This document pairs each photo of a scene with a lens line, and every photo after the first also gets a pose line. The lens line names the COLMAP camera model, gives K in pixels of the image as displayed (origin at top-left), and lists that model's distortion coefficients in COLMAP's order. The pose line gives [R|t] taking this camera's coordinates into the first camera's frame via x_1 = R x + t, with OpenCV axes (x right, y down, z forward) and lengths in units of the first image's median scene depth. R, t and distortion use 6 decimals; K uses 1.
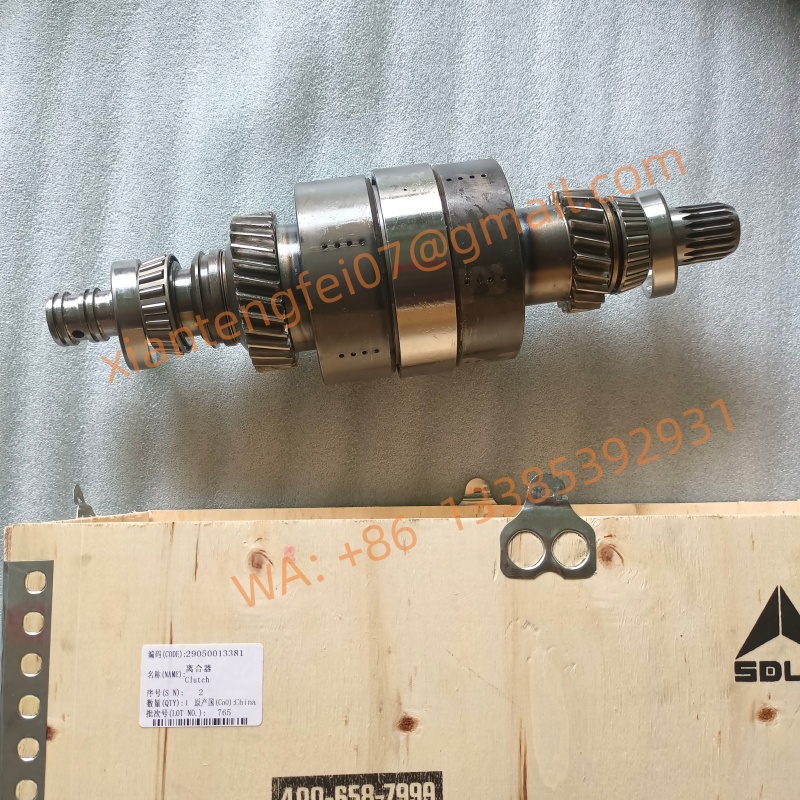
lens RADIAL K [[830.2, 0, 395.8], [0, 830.2, 403.8], [0, 0, 1]] dist [-0.005932, 0.003464]
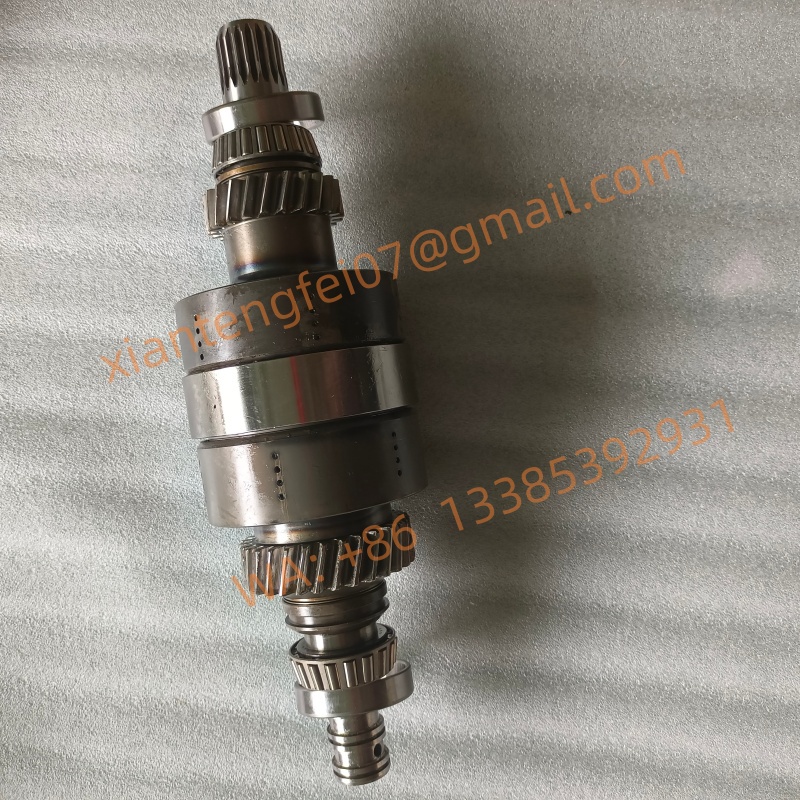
lens RADIAL K [[830.2, 0, 395.8], [0, 830.2, 403.8], [0, 0, 1]] dist [-0.005932, 0.003464]
pose [[-0.012308, -0.997448, -0.070324, 0.068494], [0.999922, -0.012115, -0.003165, -0.053639], [0.002305, -0.070358, 0.997519, 0.094641]]
